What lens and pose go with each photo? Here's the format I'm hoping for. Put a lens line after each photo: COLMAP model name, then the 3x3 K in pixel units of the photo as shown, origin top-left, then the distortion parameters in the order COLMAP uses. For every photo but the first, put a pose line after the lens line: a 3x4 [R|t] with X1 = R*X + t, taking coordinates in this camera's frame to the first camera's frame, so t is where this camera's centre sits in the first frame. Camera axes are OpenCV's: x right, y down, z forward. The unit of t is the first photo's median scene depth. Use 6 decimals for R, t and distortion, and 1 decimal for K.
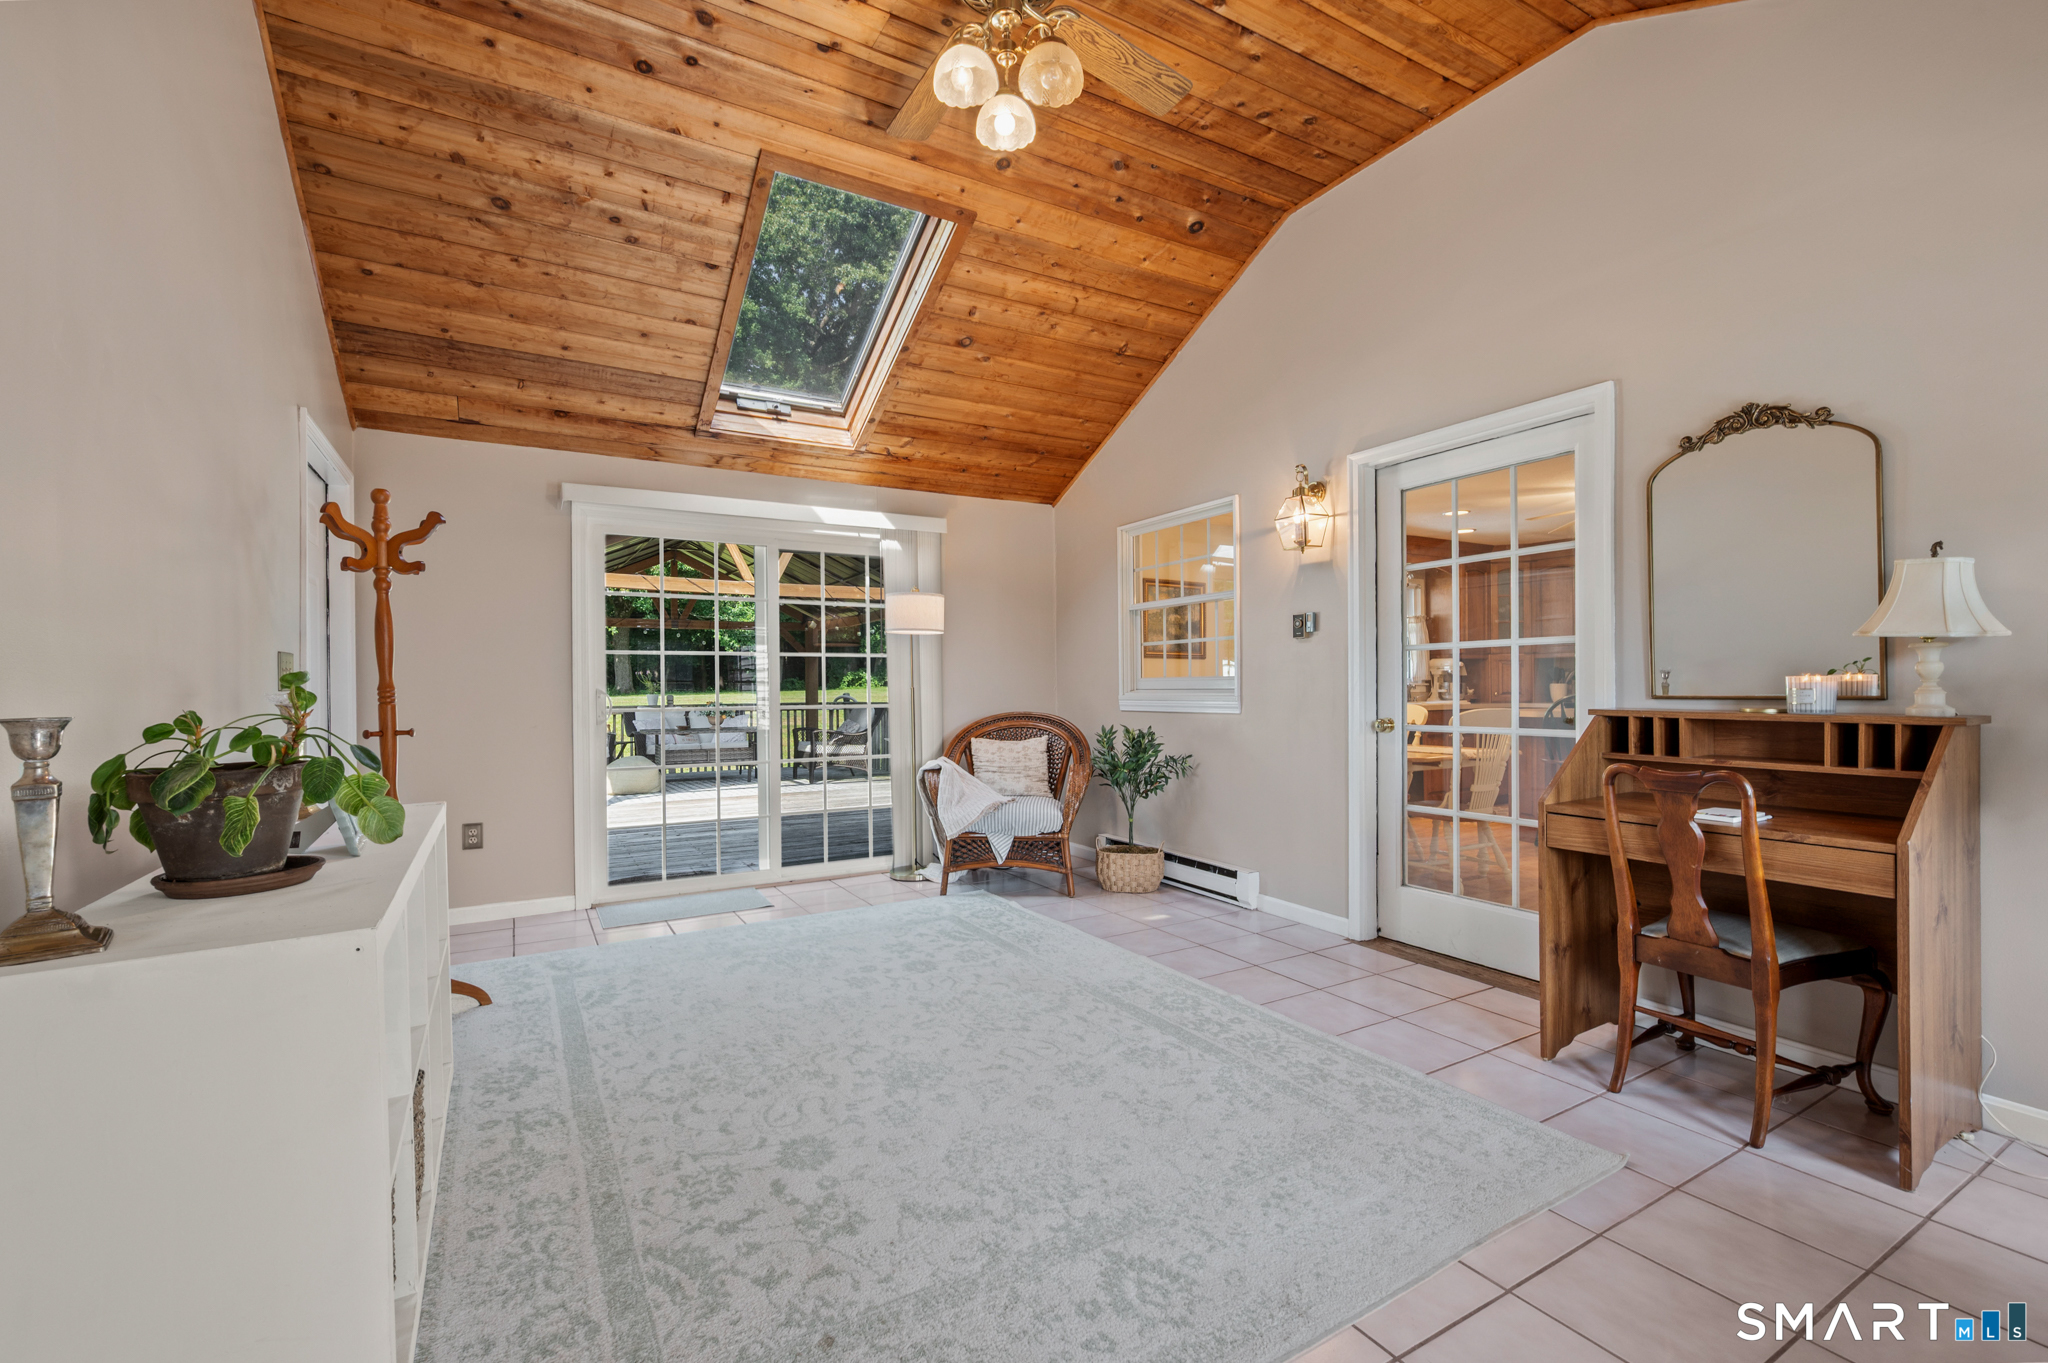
lens RADIAL K [[863.3, 0, 1056.9], [0, 863.3, 694.7], [0, 0, 1]] dist [0.000078, -0.000419]
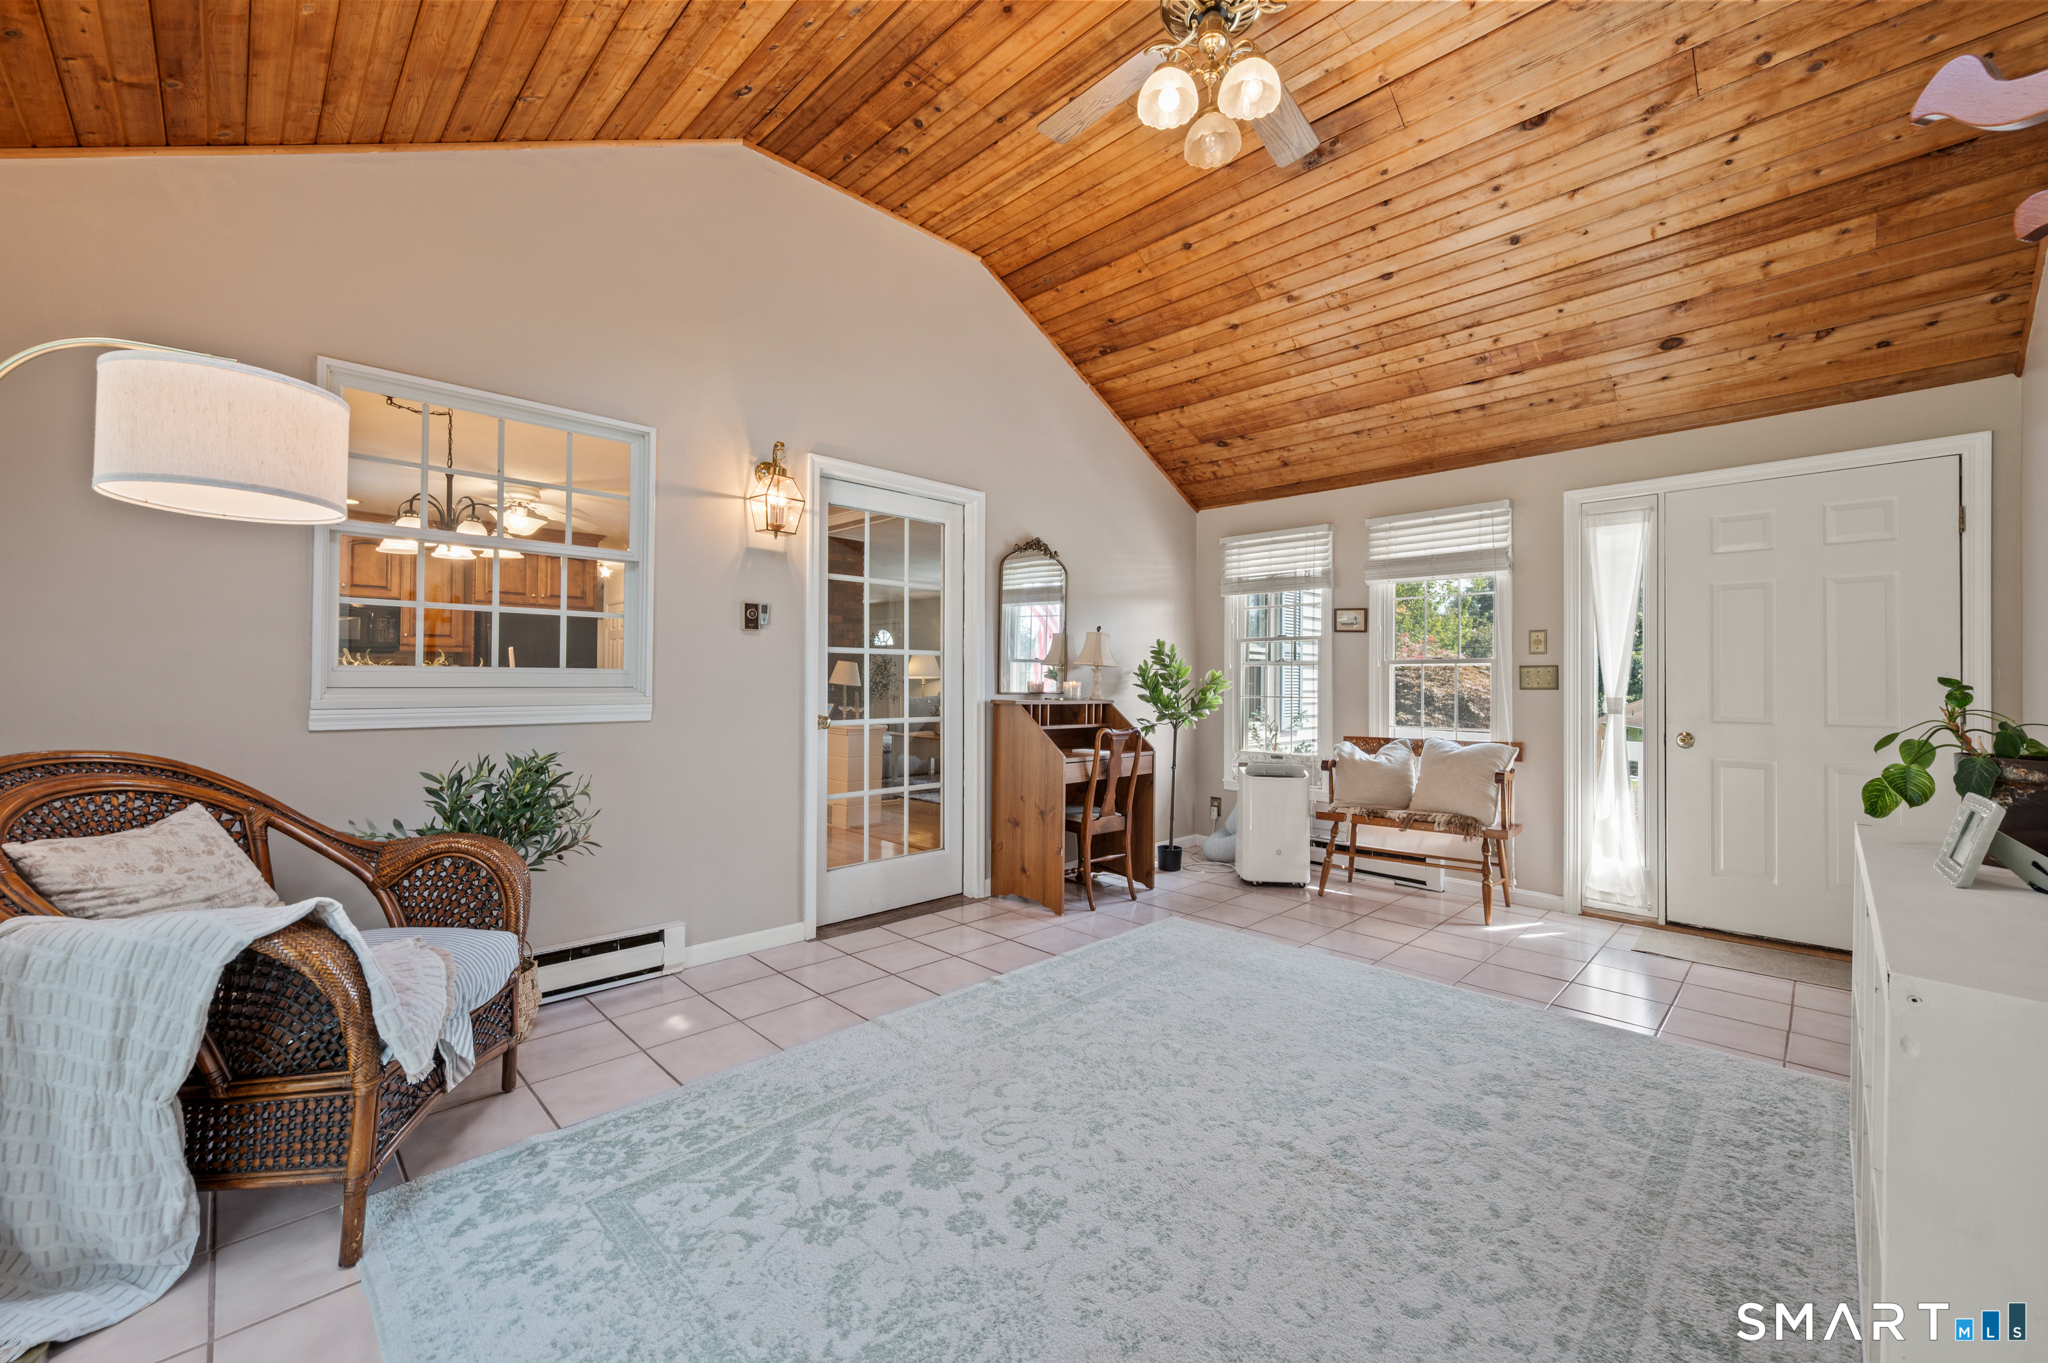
lens RADIAL K [[863.3, 0, 1007.8], [0, 863.3, 673.1], [0, 0, 1]] dist [0.000078, -0.000419]
pose [[-0.240973, 0.016173, 0.970397, -0.685066], [0.004303, 0.999869, -0.015596, -0.007237], [-0.970522, 0.000417, -0.241011, 1.020552]]
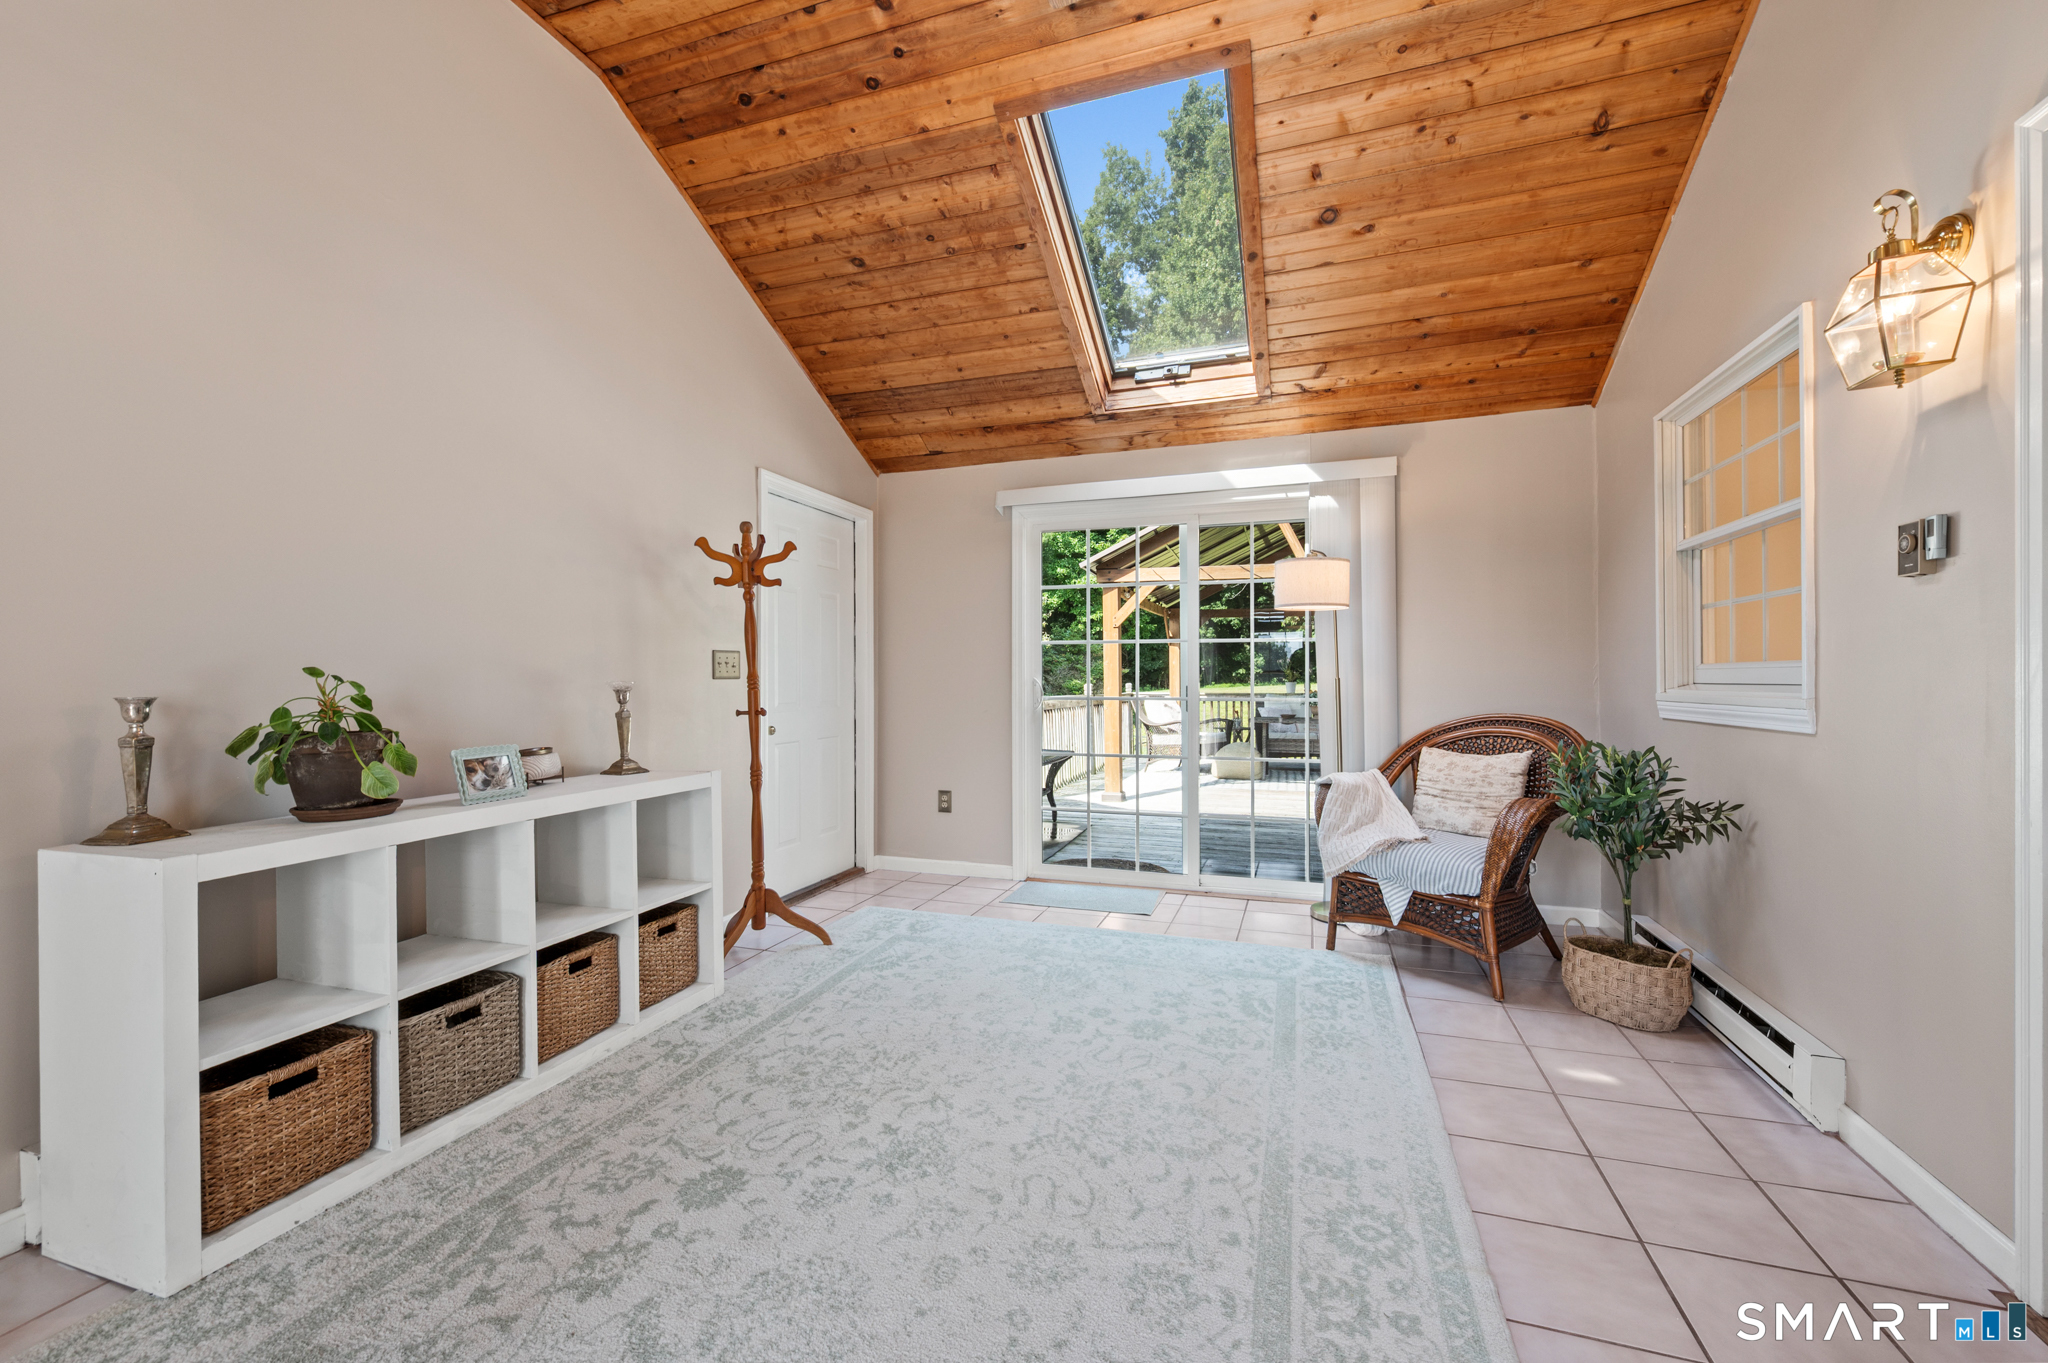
lens RADIAL K [[863.3, 0, 1031.9], [0, 863.3, 680.2], [0, 0, 1]] dist [0.000078, -0.000419]
pose [[0.642522, 0.007877, -0.766227, 0.353186], [-0.008988, 0.999956, 0.002743, -0.007990], [0.766215, 0.005124, 0.642564, 0.376429]]
